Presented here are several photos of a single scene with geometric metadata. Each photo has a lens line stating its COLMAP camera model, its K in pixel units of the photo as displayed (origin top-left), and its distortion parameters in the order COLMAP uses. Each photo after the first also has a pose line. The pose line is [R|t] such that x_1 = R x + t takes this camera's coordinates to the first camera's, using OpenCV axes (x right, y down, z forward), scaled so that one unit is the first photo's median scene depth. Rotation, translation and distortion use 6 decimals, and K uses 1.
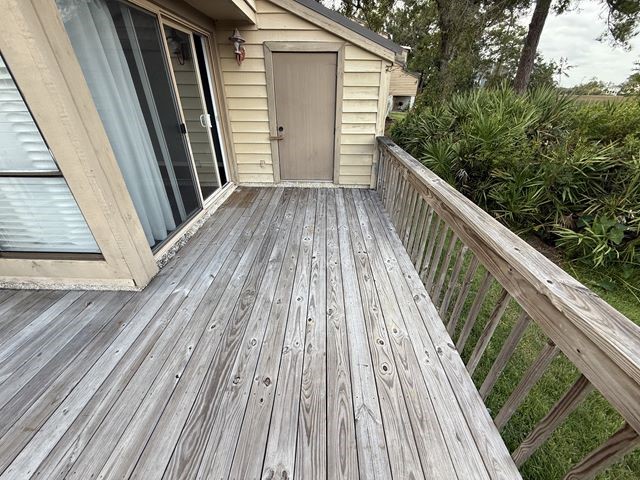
lens RADIAL K [[255.5, 0, 318.1], [0, 255.5, 239.1], [0, 0, 1]] dist [-0.000375, -0.000178]
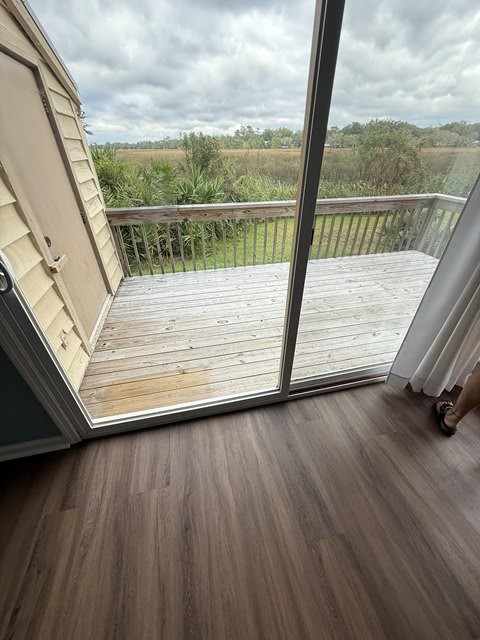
lens RADIAL K [[255.5, 0, 244.1], [0, 255.5, 319.2], [0, 0, 1]] dist [-0.000375, -0.000178]
pose [[-0.251066, -0.541829, 0.802114, -0.844866], [0.487790, 0.644926, 0.588329, -0.589590], [-0.836078, 0.538973, 0.102379, 1.020415]]
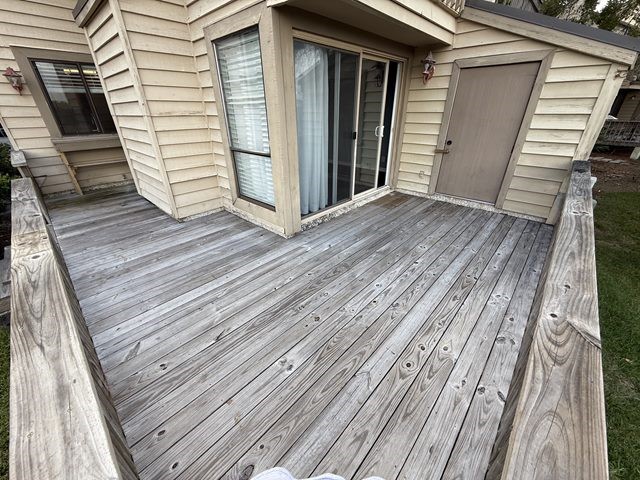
lens RADIAL K [[255.5, 0, 318.1], [0, 255.5, 239.1], [0, 0, 1]] dist [-0.000375, -0.000178]
pose [[0.746528, 0.291483, -0.598108, 0.242677], [-0.320002, 0.945429, 0.061338, 0.040094], [0.583348, 0.145605, 0.799064, -0.063360]]
